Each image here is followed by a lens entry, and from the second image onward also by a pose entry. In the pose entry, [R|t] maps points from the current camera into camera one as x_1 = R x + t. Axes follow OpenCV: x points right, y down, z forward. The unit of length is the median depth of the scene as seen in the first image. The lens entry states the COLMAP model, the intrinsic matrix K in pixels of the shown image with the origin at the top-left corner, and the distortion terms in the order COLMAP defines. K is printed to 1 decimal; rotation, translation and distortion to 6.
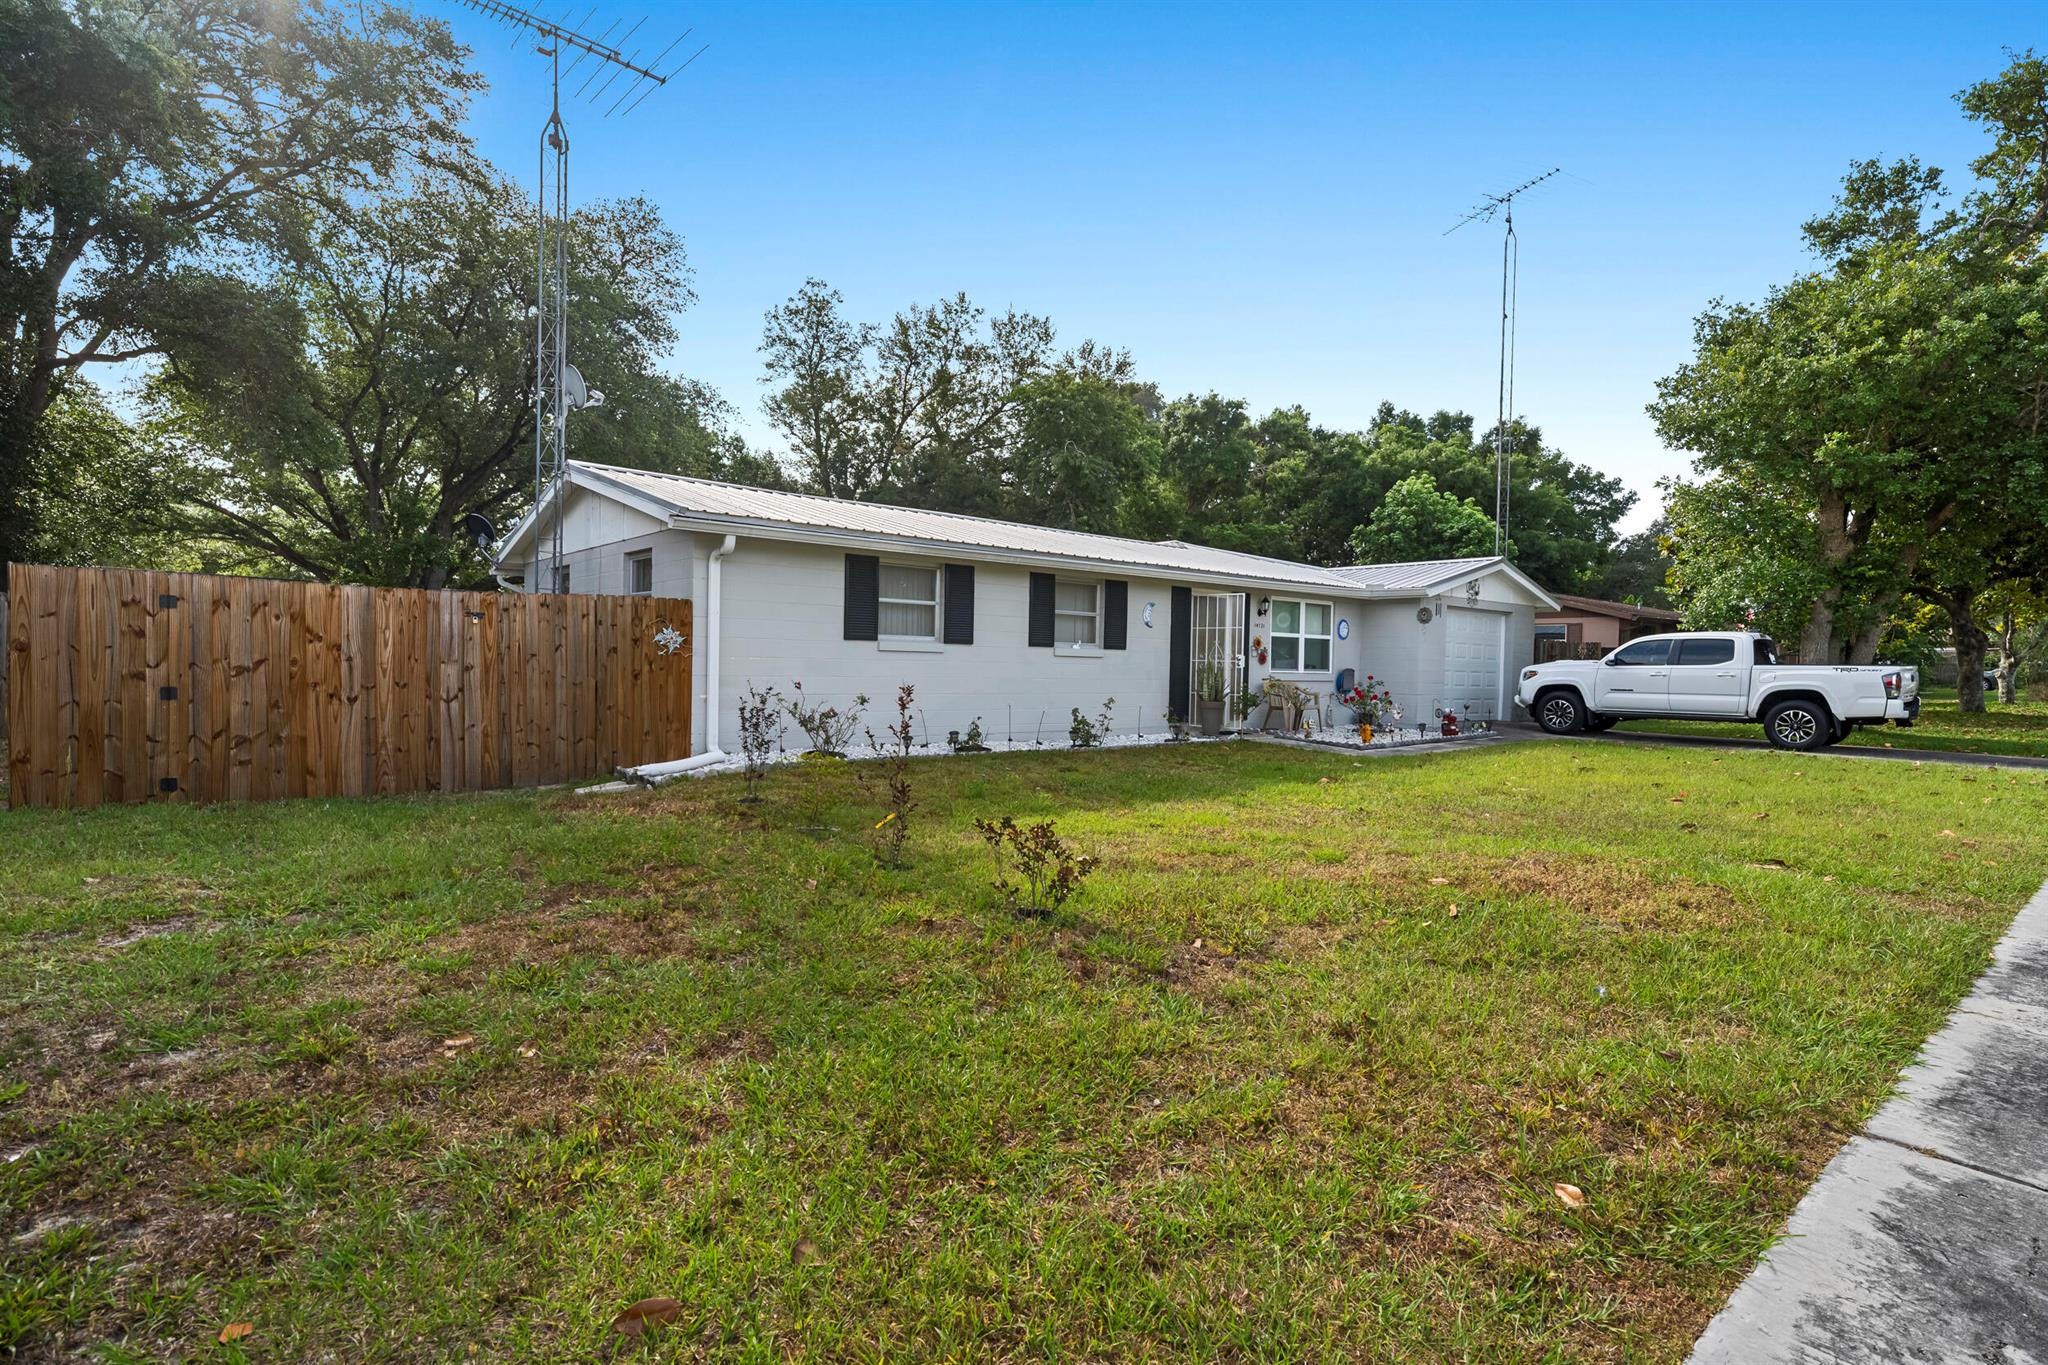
lens RADIAL K [[991.5, 0, 1024.0], [0, 991.5, 682.5], [0, 0, 1]] dist [0.000742, -0.000104]
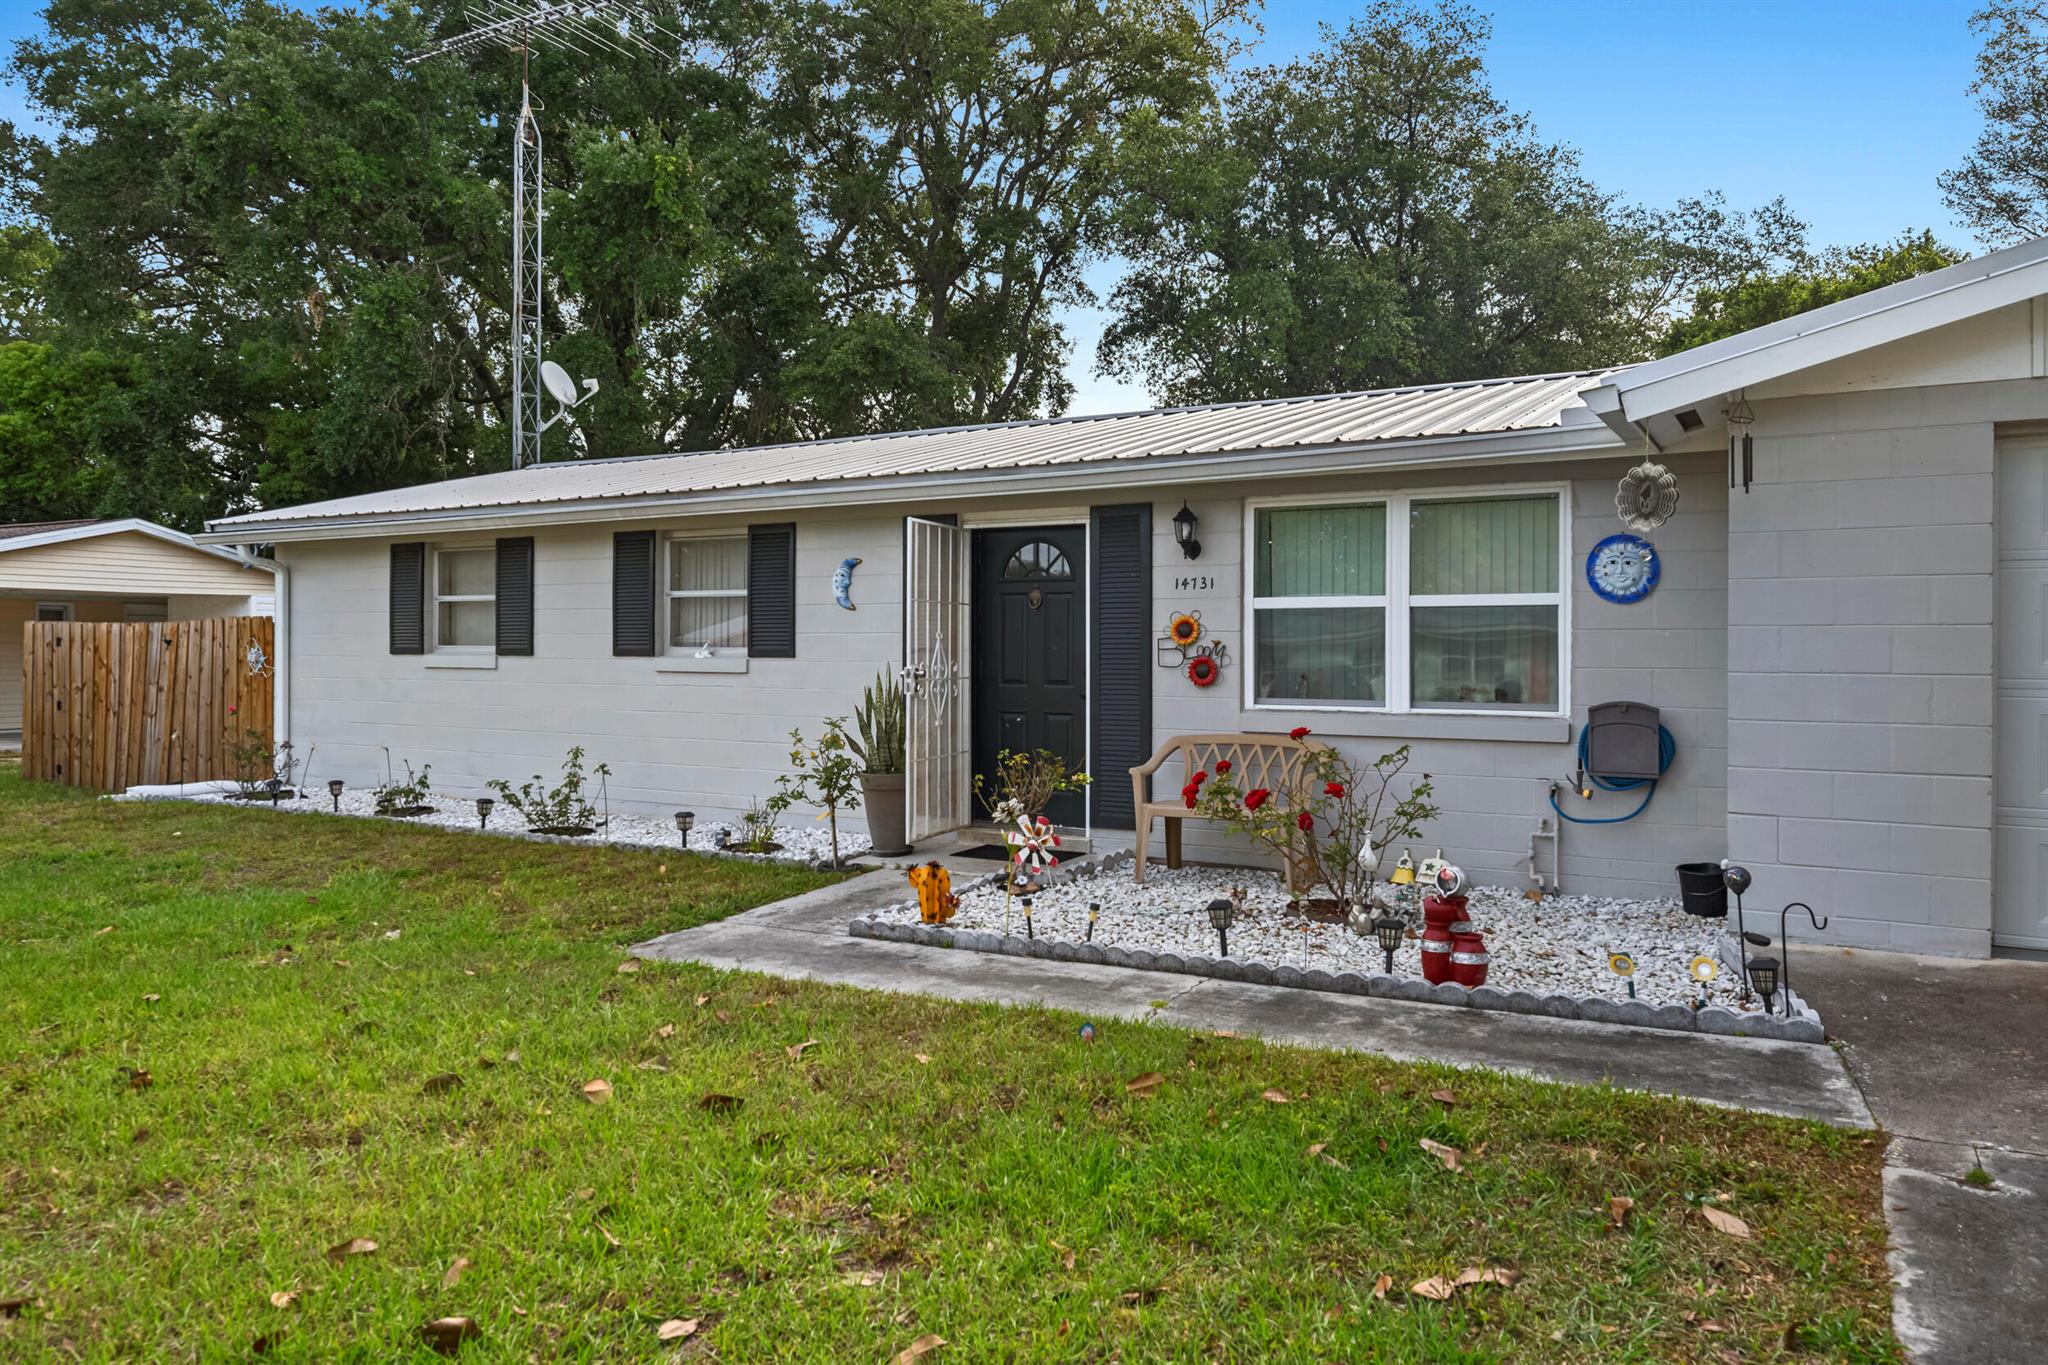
lens RADIAL K [[1400.4, 0, 1027.4], [0, 1400.4, 645.7], [0, 0, 1]] dist [-0.001148, -0.000703]
pose [[0.337754, -0.024512, -0.940915, 0.885859], [-0.016513, 0.999353, -0.031962, -0.019873], [0.941089, 0.026333, 0.337131, 0.951462]]
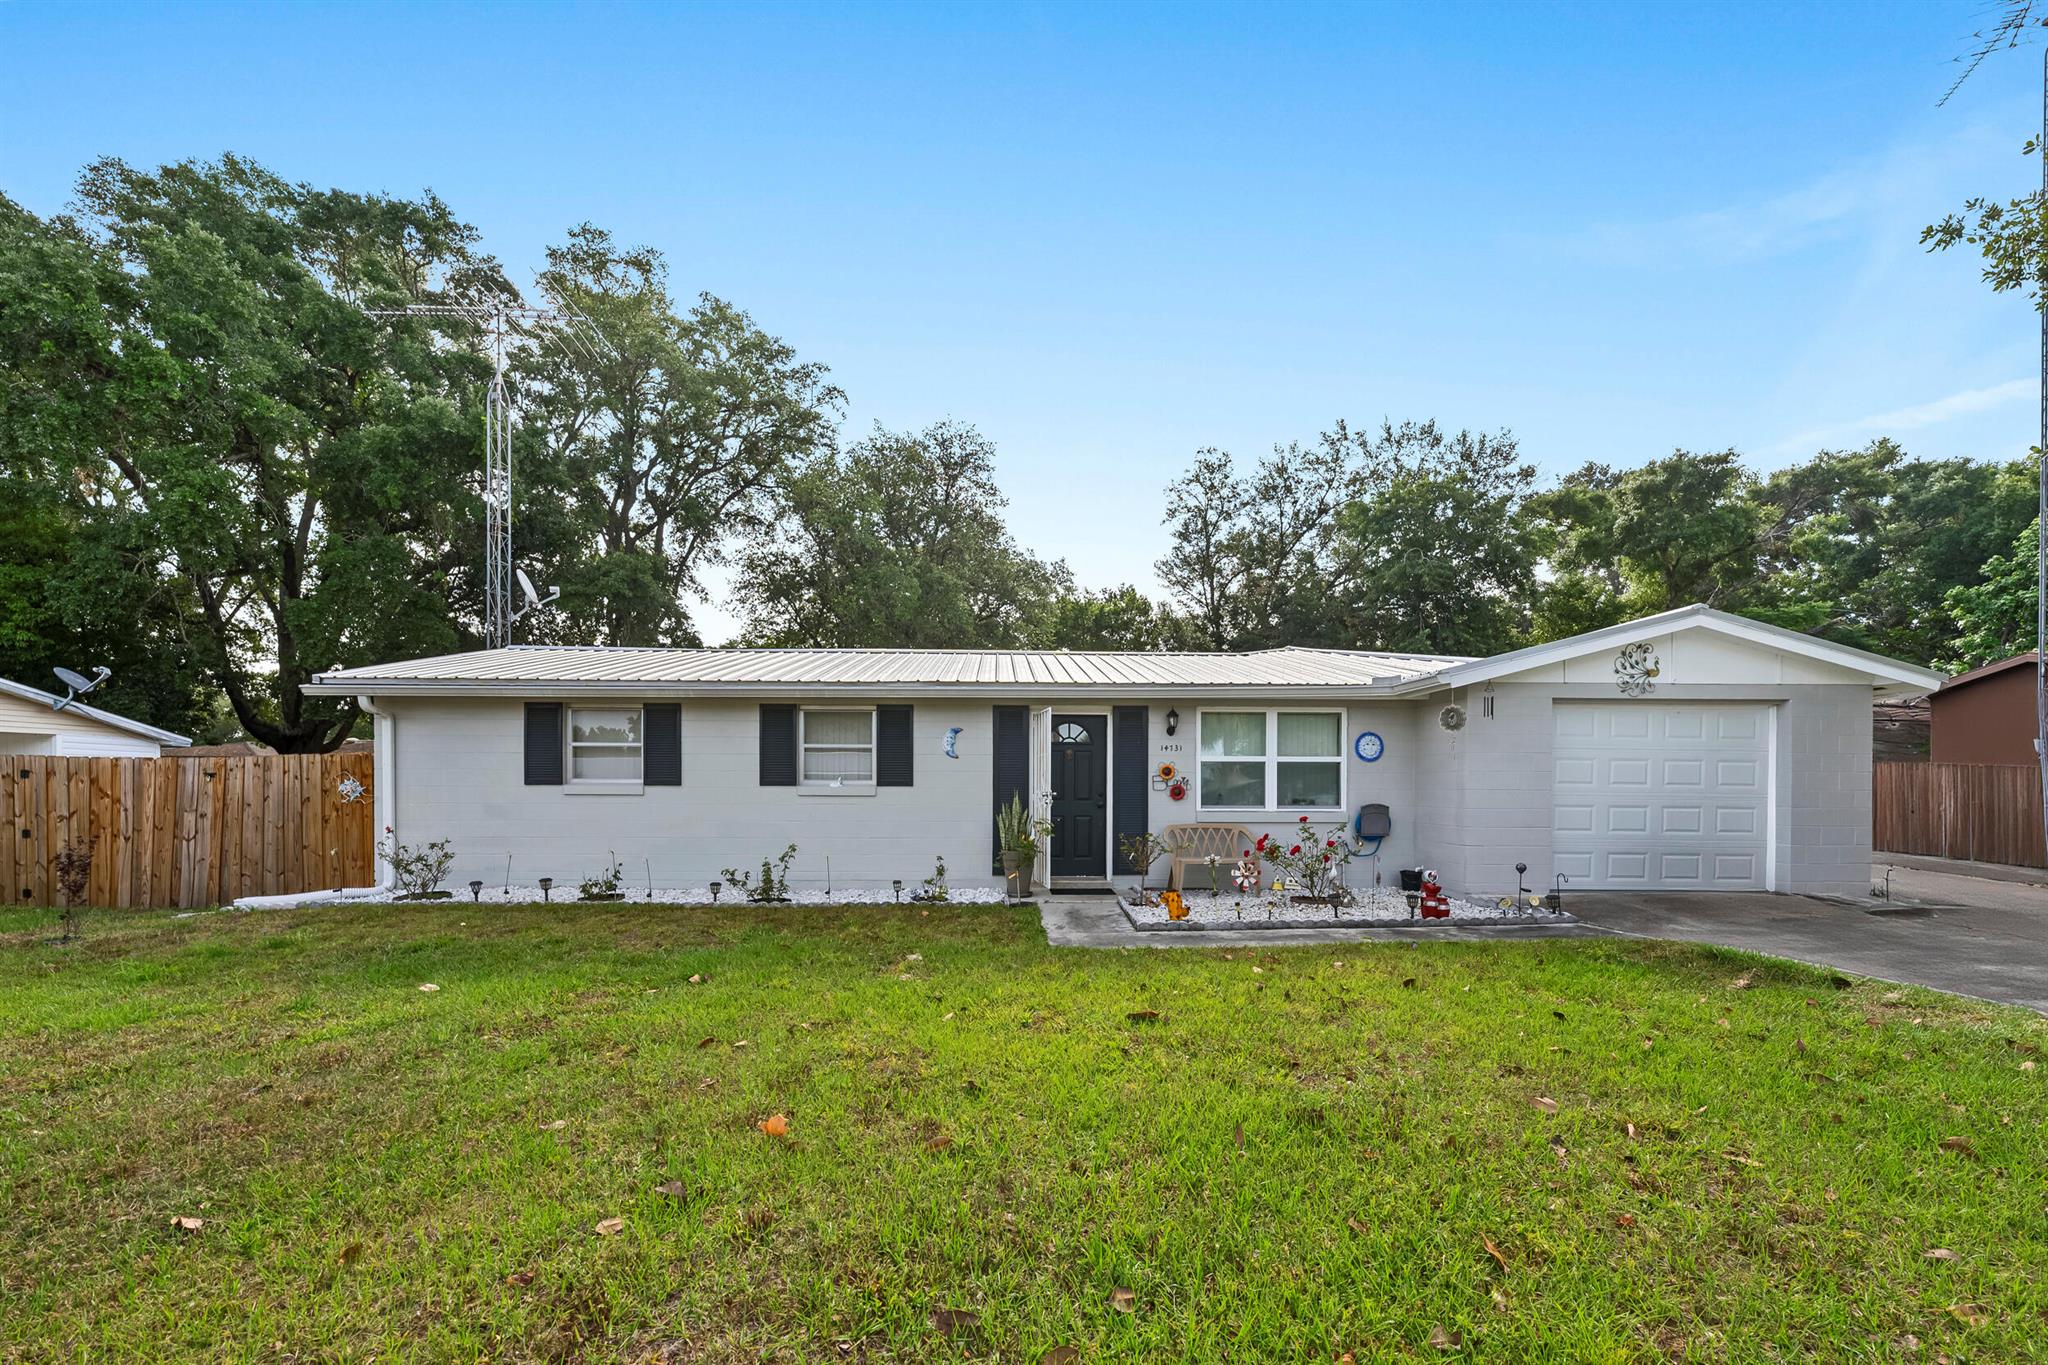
lens RADIAL K [[846.1, 0, 1018.5], [0, 846.1, 795.2], [0, 0, 1]] dist [-0.005627, 0.000117]
pose [[0.785467, -0.016619, -0.618681, 0.669909], [0.001378, 0.999684, -0.025103, -0.008052], [0.618902, 0.018865, 0.785242, 0.540486]]
